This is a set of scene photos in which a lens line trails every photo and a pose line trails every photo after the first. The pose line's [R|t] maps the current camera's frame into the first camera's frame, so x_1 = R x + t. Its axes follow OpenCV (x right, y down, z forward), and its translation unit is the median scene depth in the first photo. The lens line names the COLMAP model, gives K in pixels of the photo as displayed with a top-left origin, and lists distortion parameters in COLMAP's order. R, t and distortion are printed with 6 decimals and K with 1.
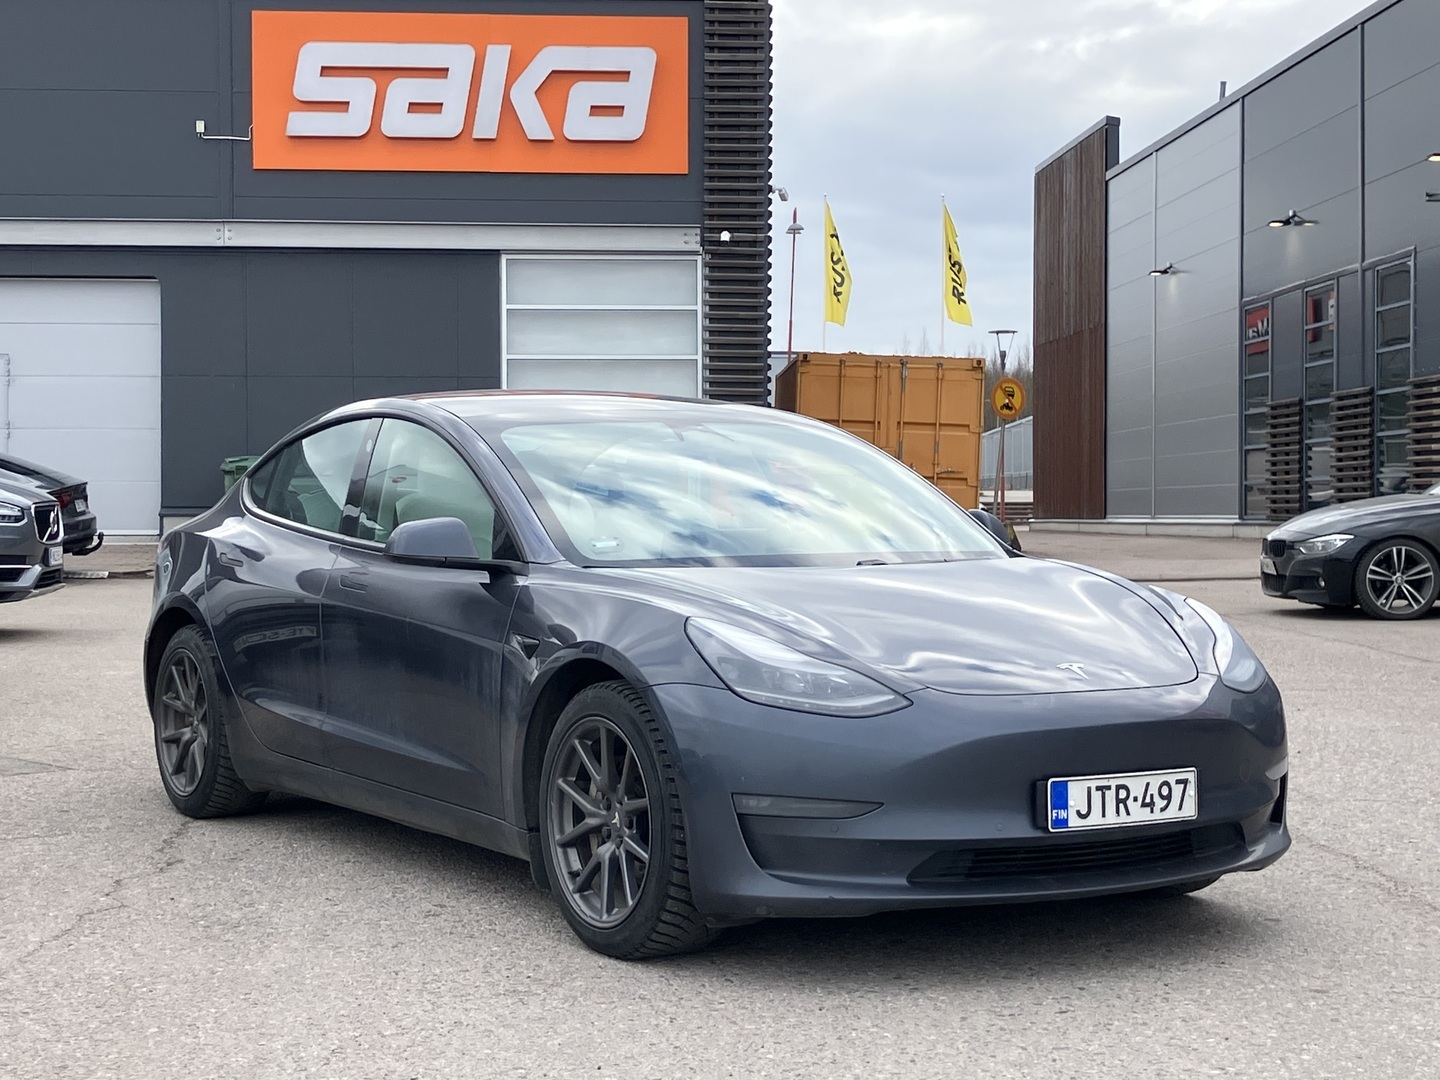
lens RADIAL K [[2499.1, 0, 720.0], [0, 2499.1, 540.0], [0, 0, 1]] dist [0.038189, -0.063983]
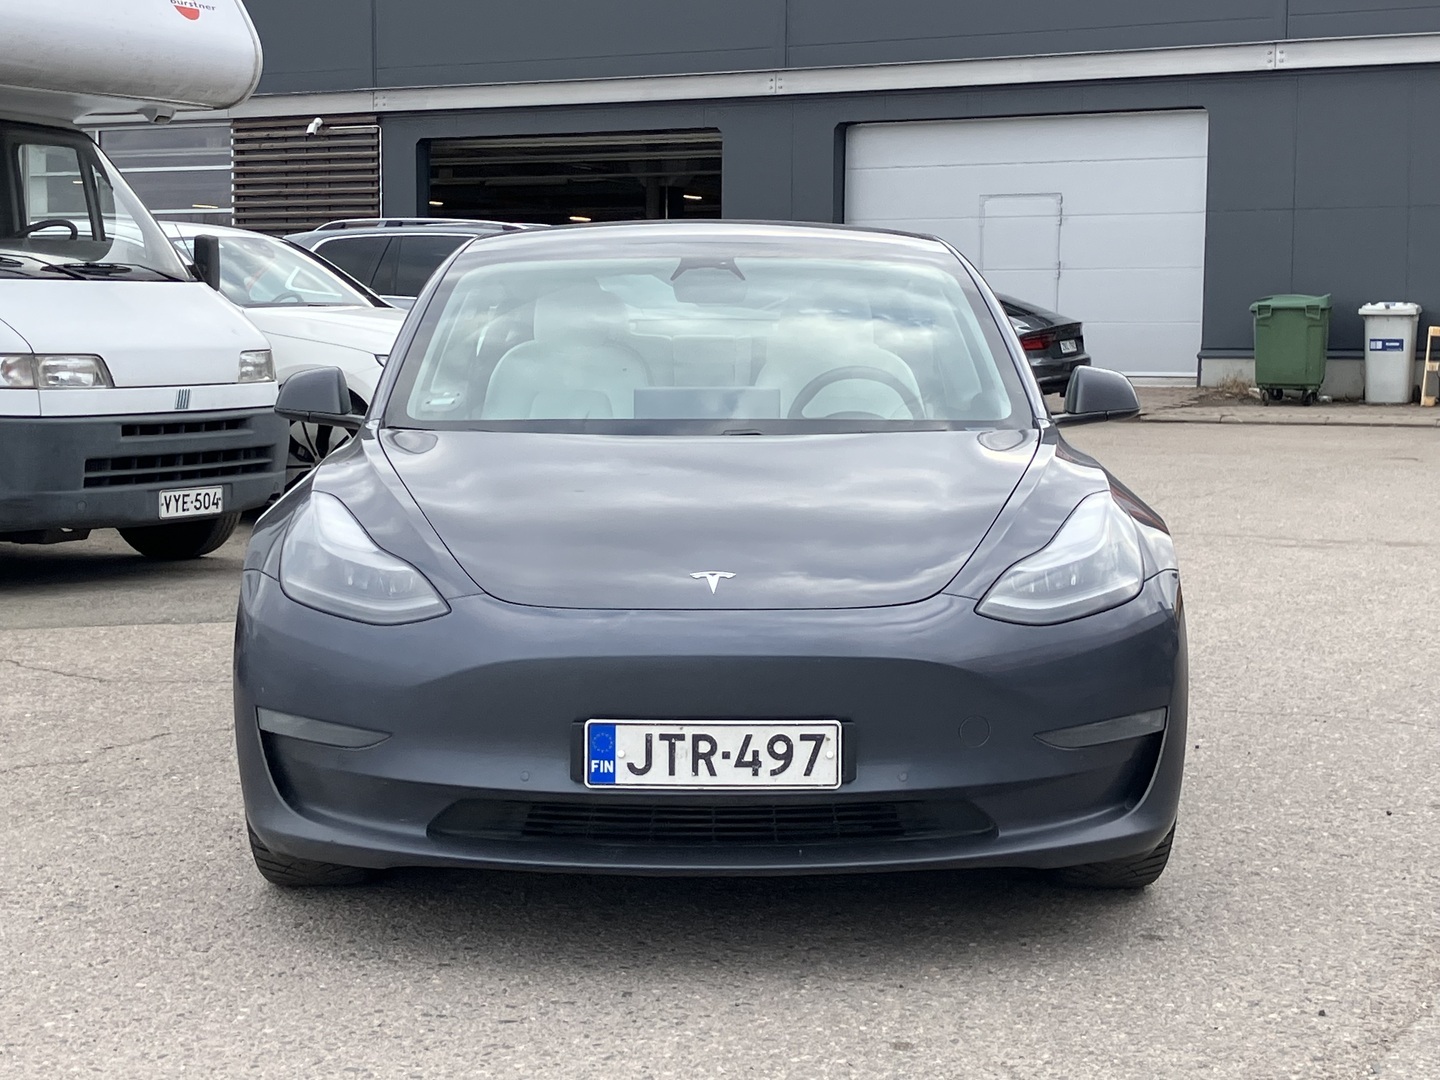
lens RADIAL K [[2499.1, 0, 720.0], [0, 2499.1, 540.0], [0, 0, 1]] dist [0.038189, -0.063983]
pose [[0.844382, 0.046333, -0.533734, 0.565919], [-0.011689, 0.997609, 0.068110, -0.012633], [0.535613, -0.051272, 0.842905, 0.368263]]
